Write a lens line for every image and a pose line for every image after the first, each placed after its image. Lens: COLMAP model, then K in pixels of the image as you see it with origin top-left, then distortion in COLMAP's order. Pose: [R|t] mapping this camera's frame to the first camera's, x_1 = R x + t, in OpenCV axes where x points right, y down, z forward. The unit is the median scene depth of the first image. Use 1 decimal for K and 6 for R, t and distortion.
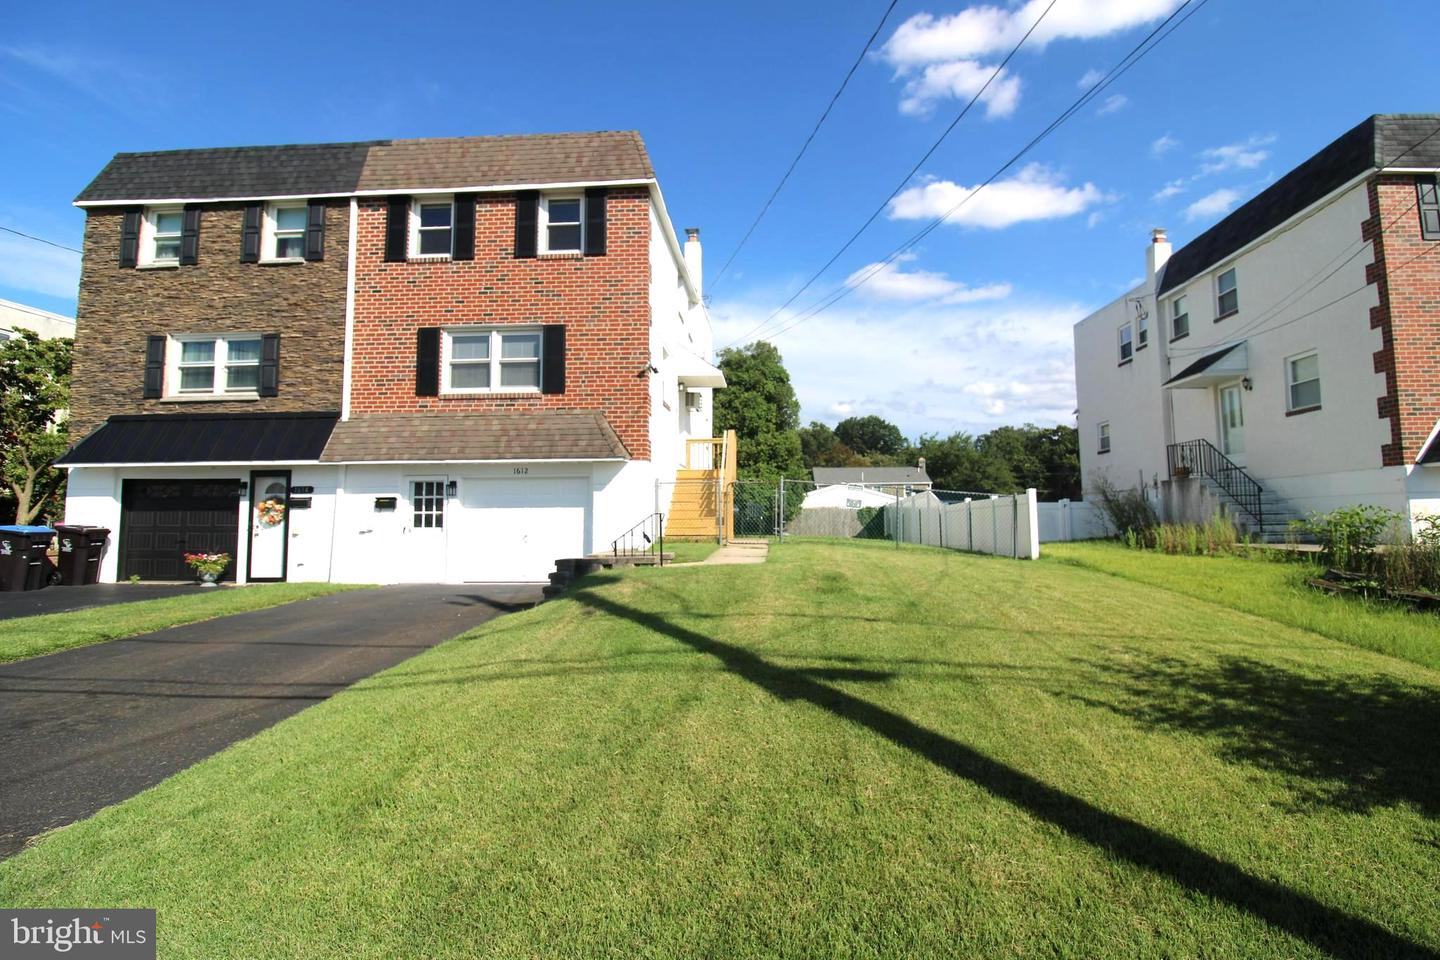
lens RADIAL K [[664.4, 0, 737.7], [0, 664.4, 468.4], [0, 0, 1]] dist [-0.000035, -0.014086]
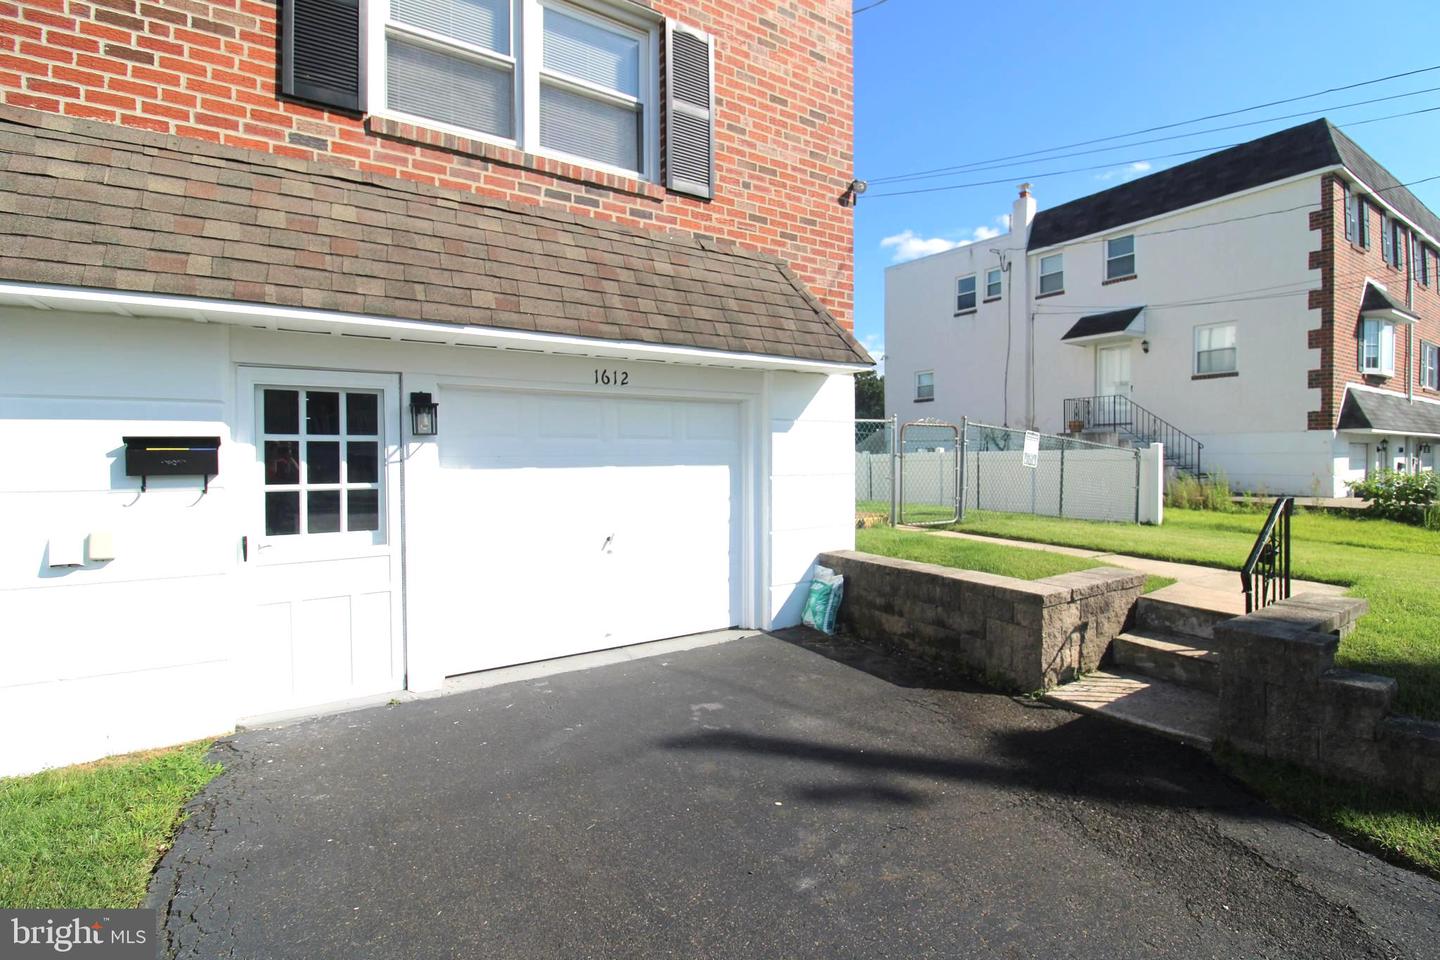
lens RADIAL K [[664.4, 0, 737.7], [0, 664.4, 468.4], [0, 0, 1]] dist [-0.000035, -0.014086]
pose [[0.800174, -0.006948, 0.599728, -0.489970], [-0.050360, 0.995623, 0.078726, 0.022068], [-0.597650, -0.093197, 0.796322, 0.616511]]
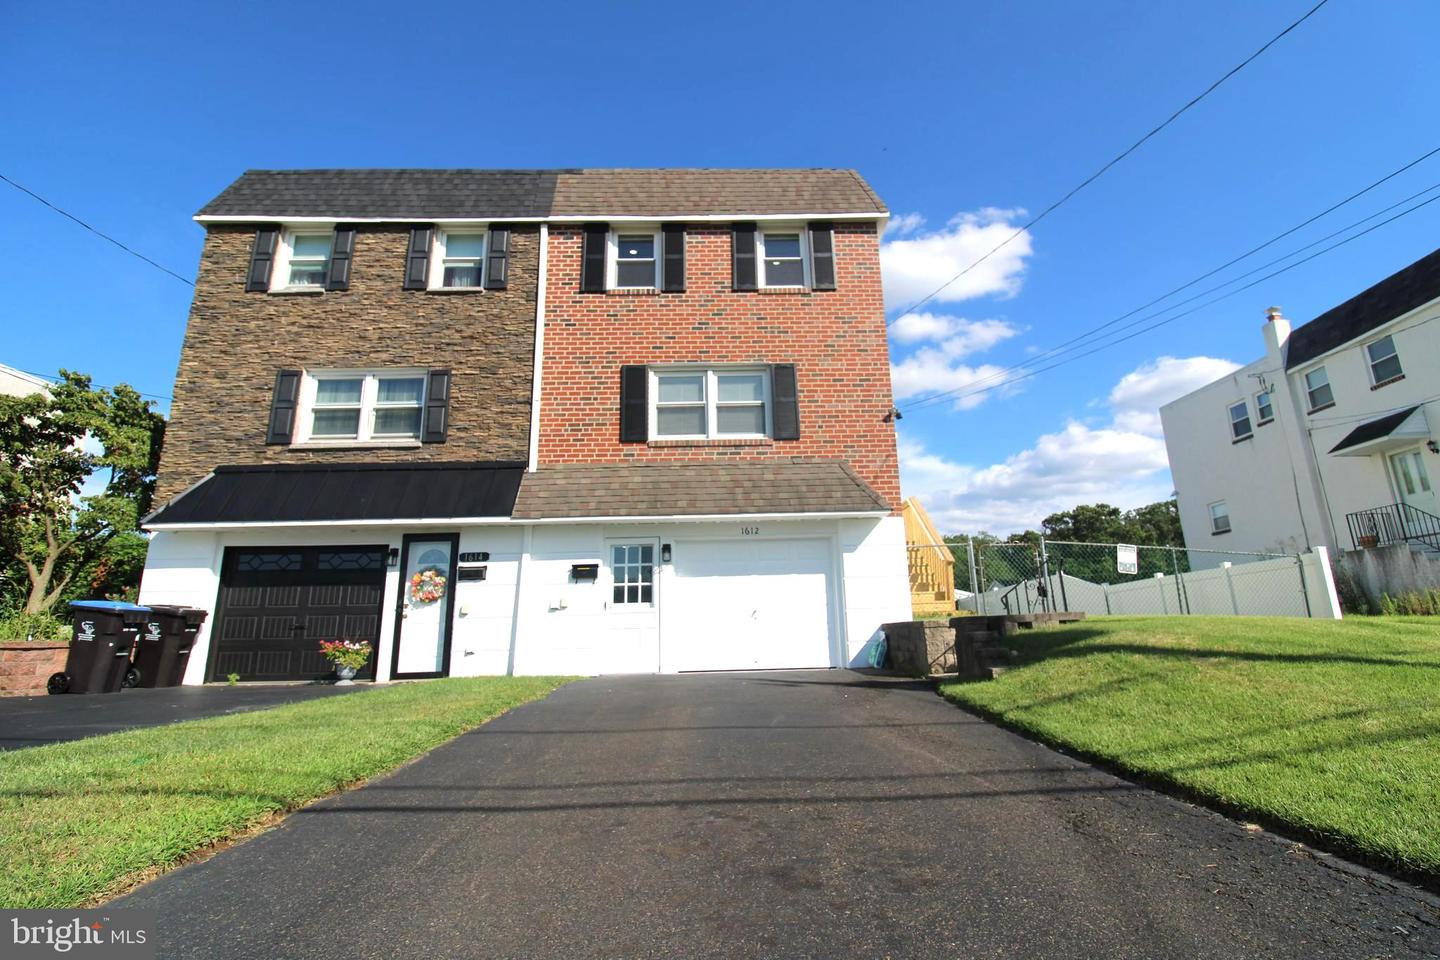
lens RADIAL K [[663.4, 0, 739.3], [0, 663.4, 466.5], [0, 0, 1]] dist [0.000905, -0.014970]
pose [[0.996483, 0.002336, 0.083768, -0.398019], [0.012048, 0.985234, -0.170788, 0.063987], [-0.082930, 0.171196, 0.981741, 0.168652]]
